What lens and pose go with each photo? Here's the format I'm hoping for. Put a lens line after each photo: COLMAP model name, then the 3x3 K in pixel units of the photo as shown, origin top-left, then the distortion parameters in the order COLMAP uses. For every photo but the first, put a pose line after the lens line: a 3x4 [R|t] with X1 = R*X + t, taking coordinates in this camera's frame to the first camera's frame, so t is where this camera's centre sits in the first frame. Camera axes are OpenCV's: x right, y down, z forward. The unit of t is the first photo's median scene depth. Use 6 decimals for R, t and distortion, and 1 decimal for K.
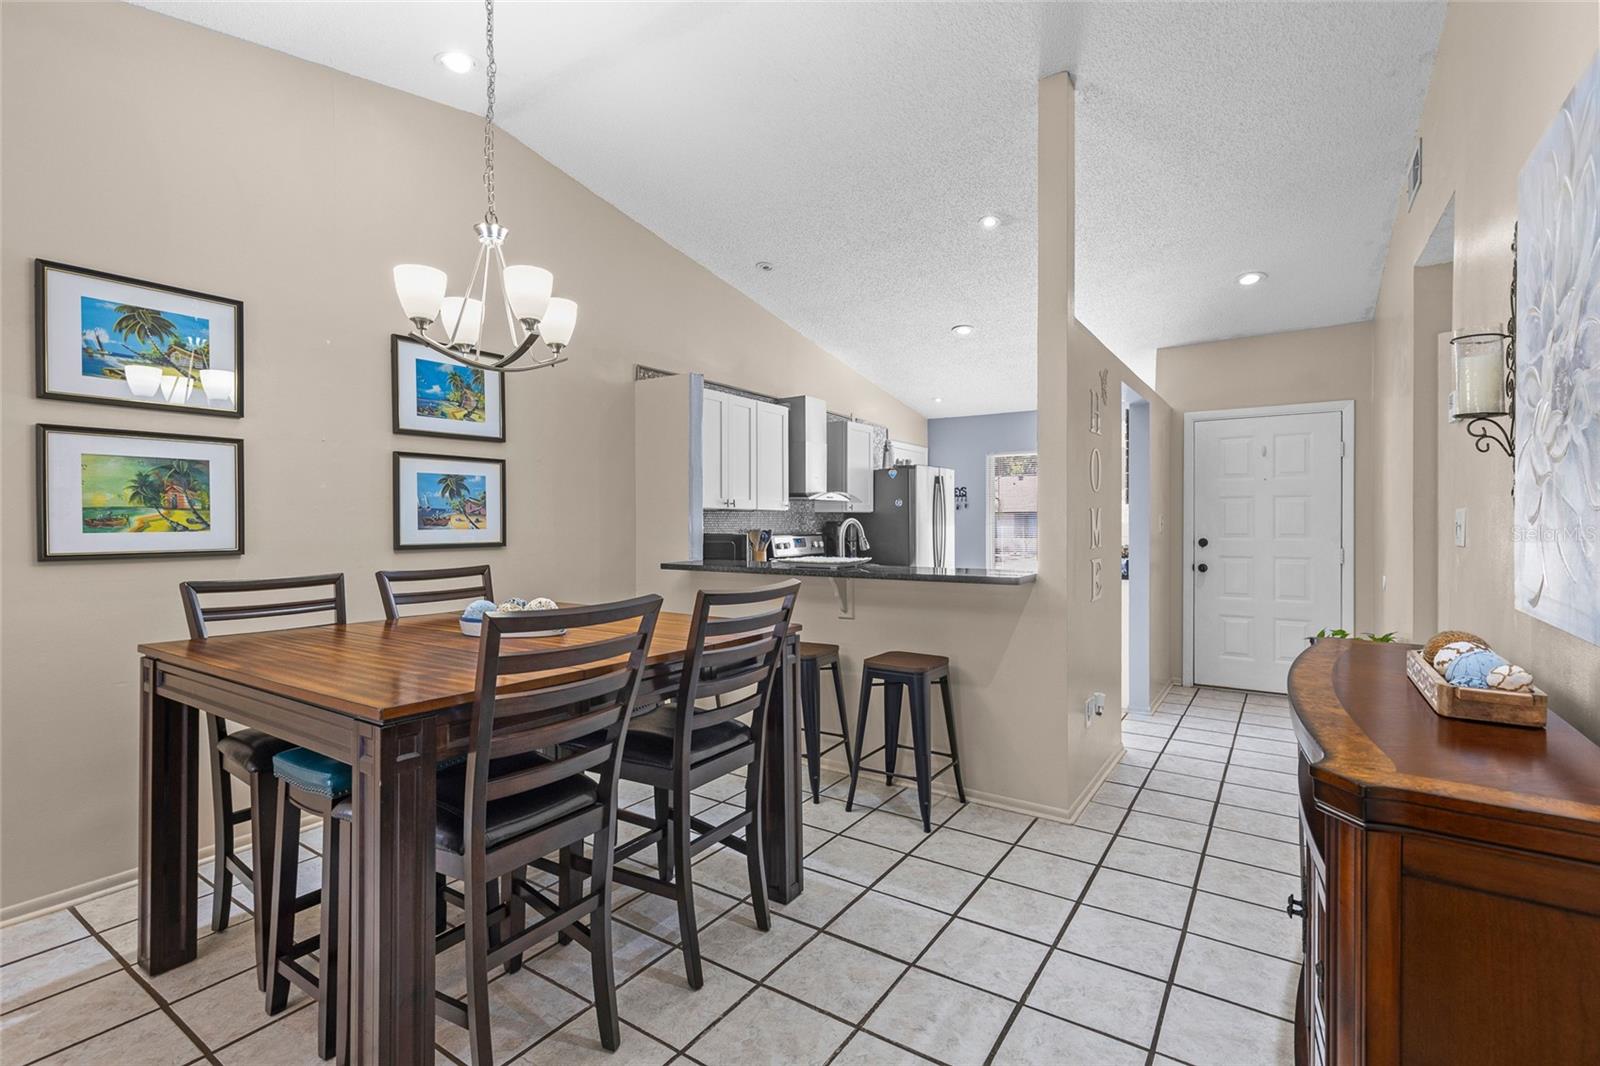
lens RADIAL K [[725.9, 0, 811.9], [0, 725.9, 521.2], [0, 0, 1]] dist [0.001179, 0.000246]
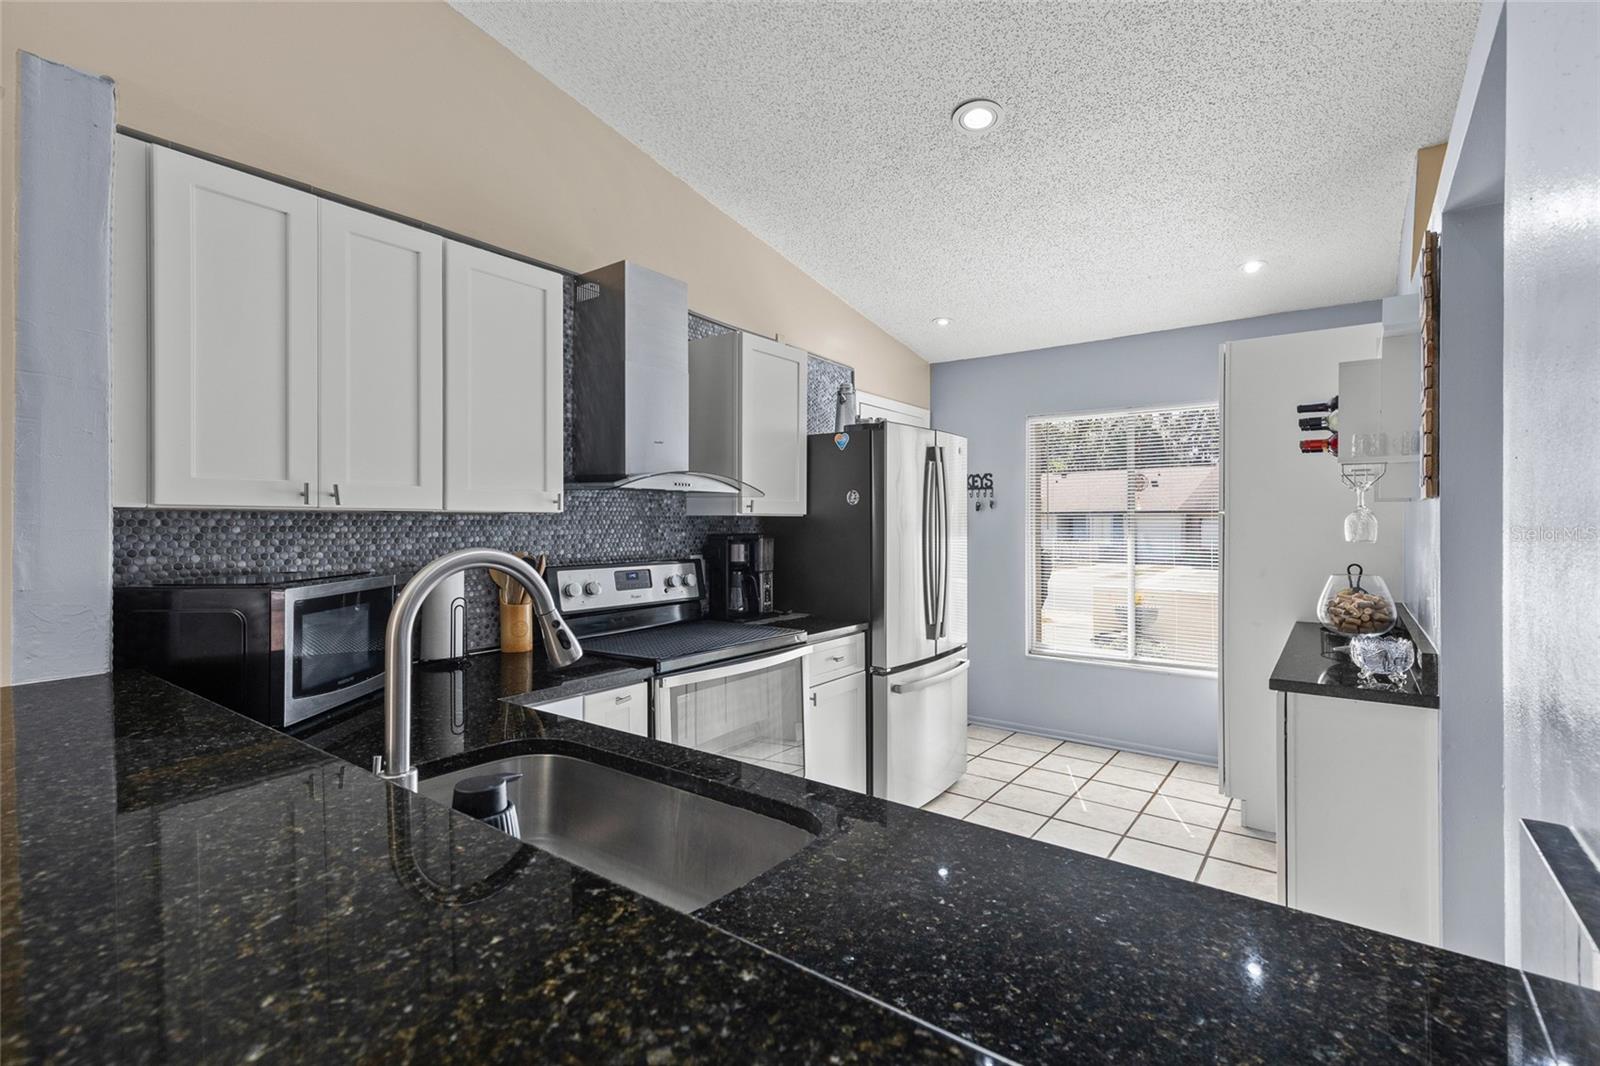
lens RADIAL K [[725.9, 0, 816.3], [0, 725.9, 523.3], [0, 0, 1]] dist [0.001179, 0.000246]
pose [[0.999003, 0.003310, -0.044513, 0.116198], [-0.003270, 0.999994, 0.000972, -0.008063], [0.044516, -0.000825, 0.999008, 0.486549]]
